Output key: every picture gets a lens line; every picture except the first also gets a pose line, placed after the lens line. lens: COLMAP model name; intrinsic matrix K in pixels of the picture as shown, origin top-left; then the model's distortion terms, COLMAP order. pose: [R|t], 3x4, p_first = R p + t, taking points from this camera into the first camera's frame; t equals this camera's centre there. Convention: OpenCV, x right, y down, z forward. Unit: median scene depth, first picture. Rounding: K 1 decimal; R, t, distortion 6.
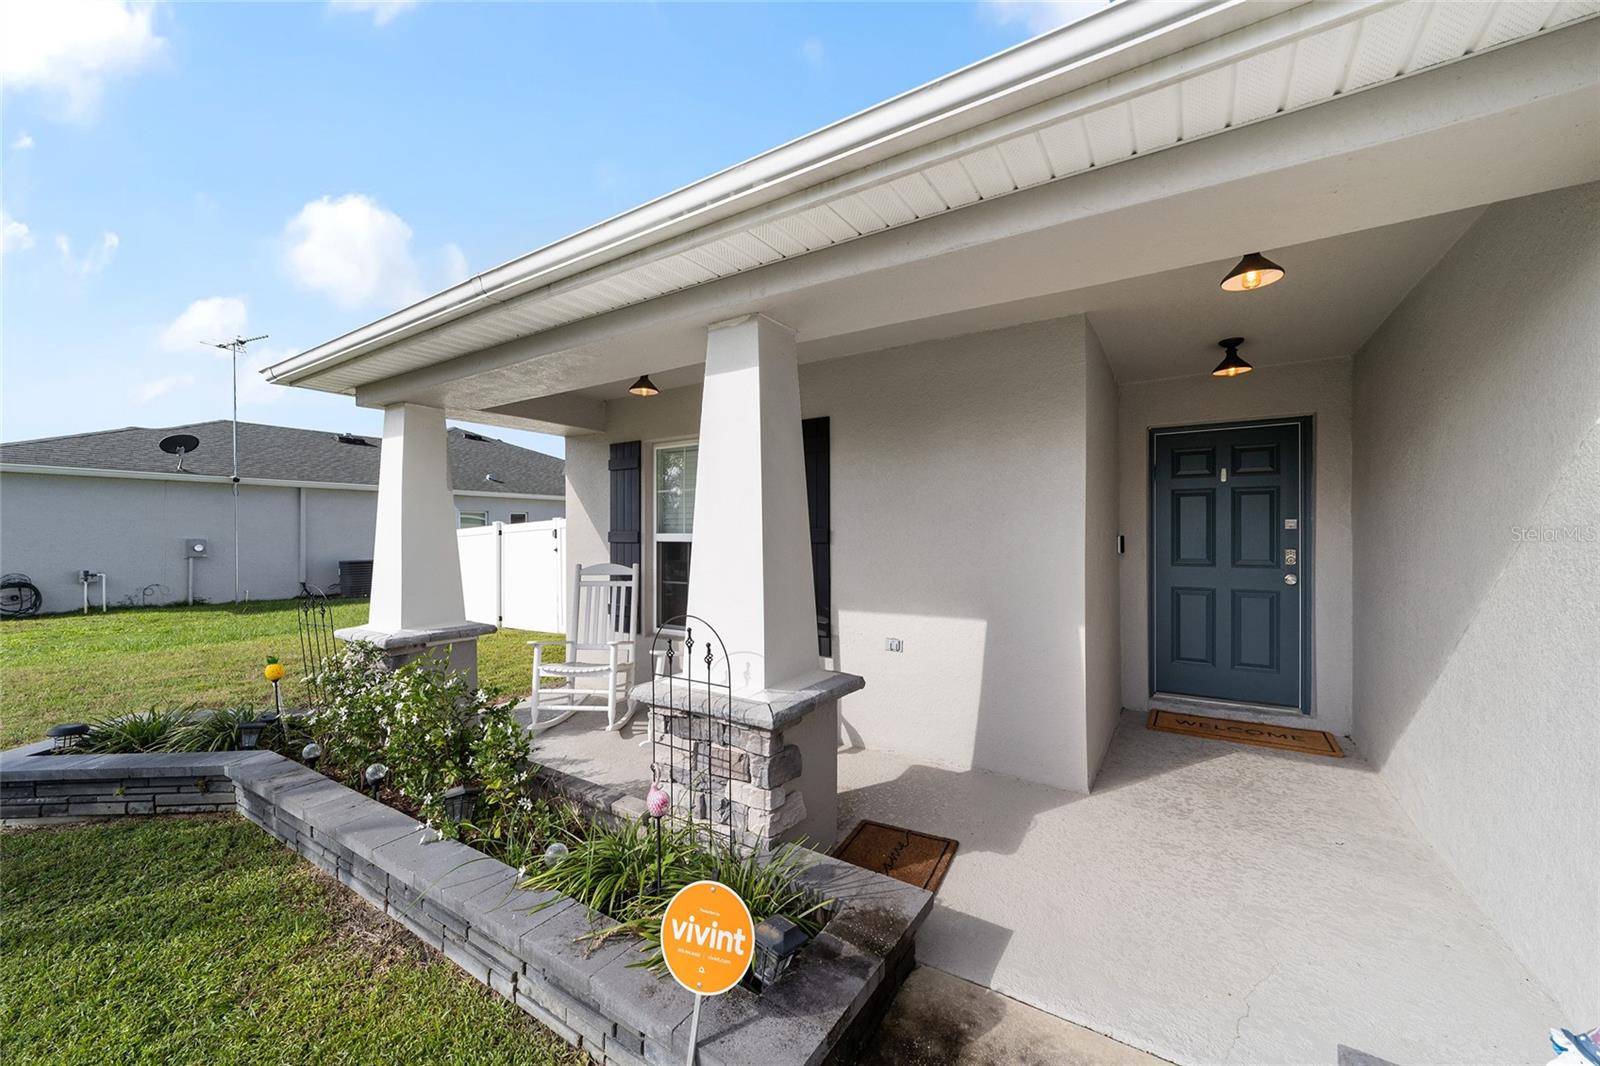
lens RADIAL K [[610.0, 0, 796.9], [0, 610.0, 540.0], [0, 0, 1]] dist [-0.001762, 0.000225]
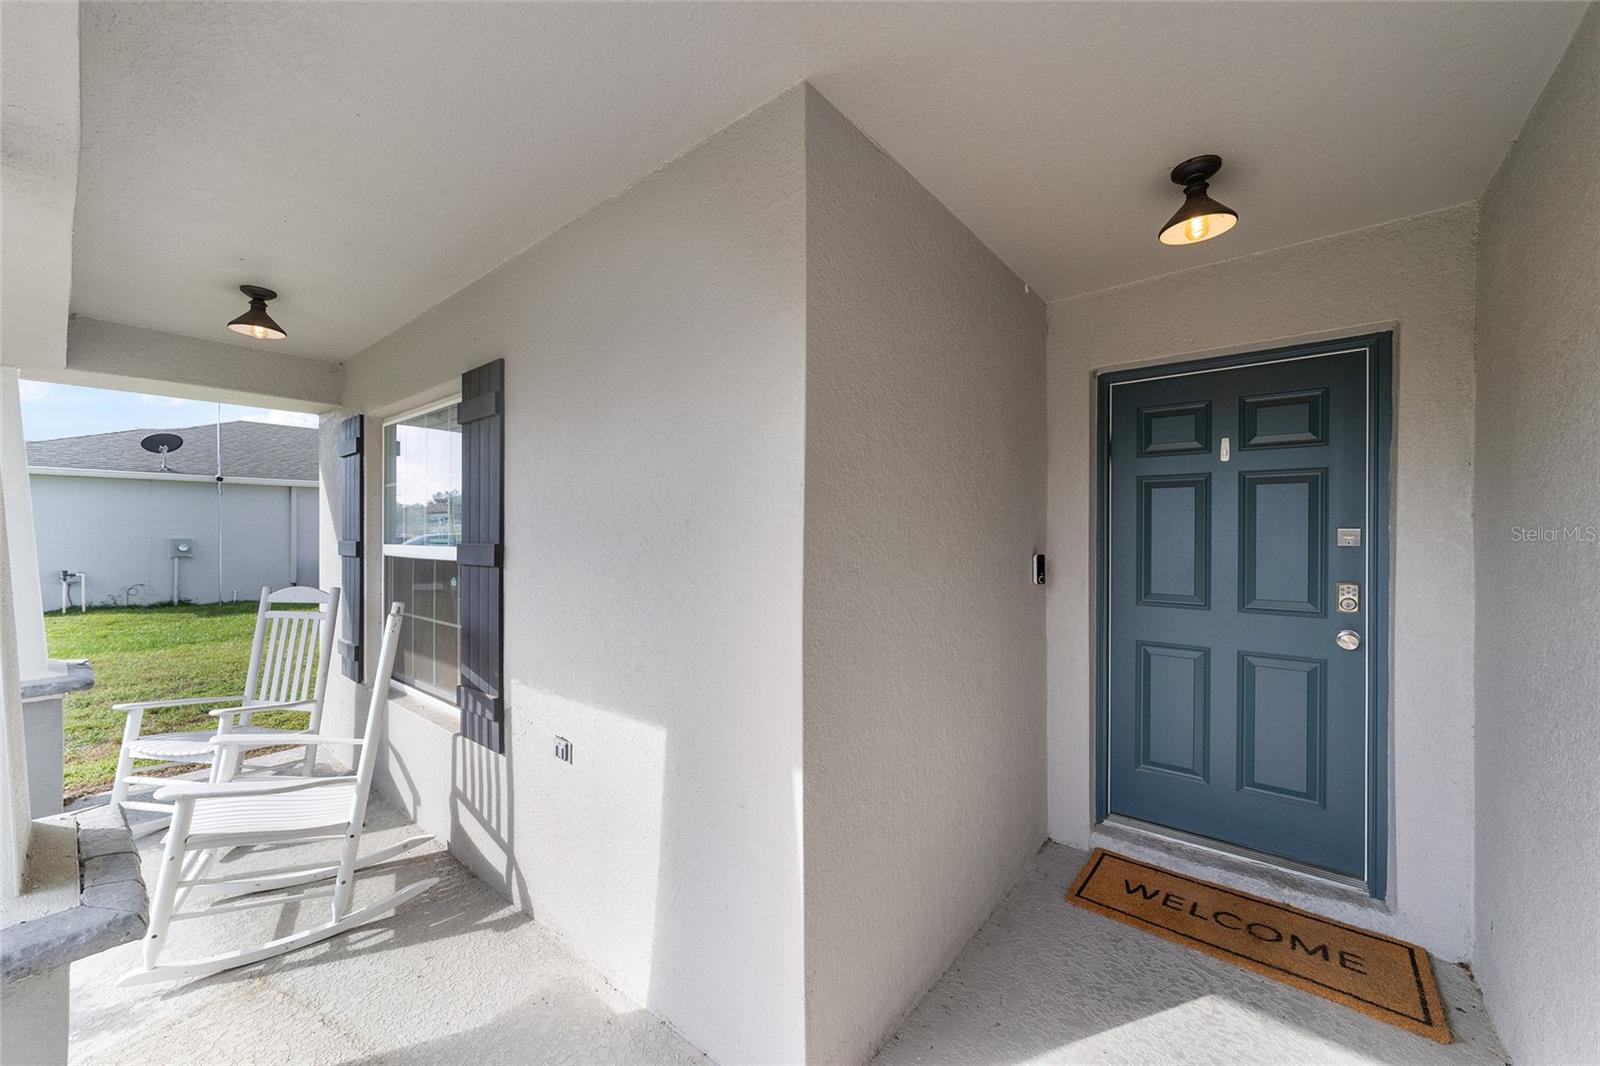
lens RADIAL K [[610.0, 0, 793.7], [0, 610.0, 540.1], [0, 0, 1]] dist [-0.001762, 0.000225]
pose [[0.993319, 0.004913, -0.115295, 0.368864], [-0.004616, 0.999985, 0.002842, -0.021751], [0.115308, -0.002291, 0.993327, 0.391324]]
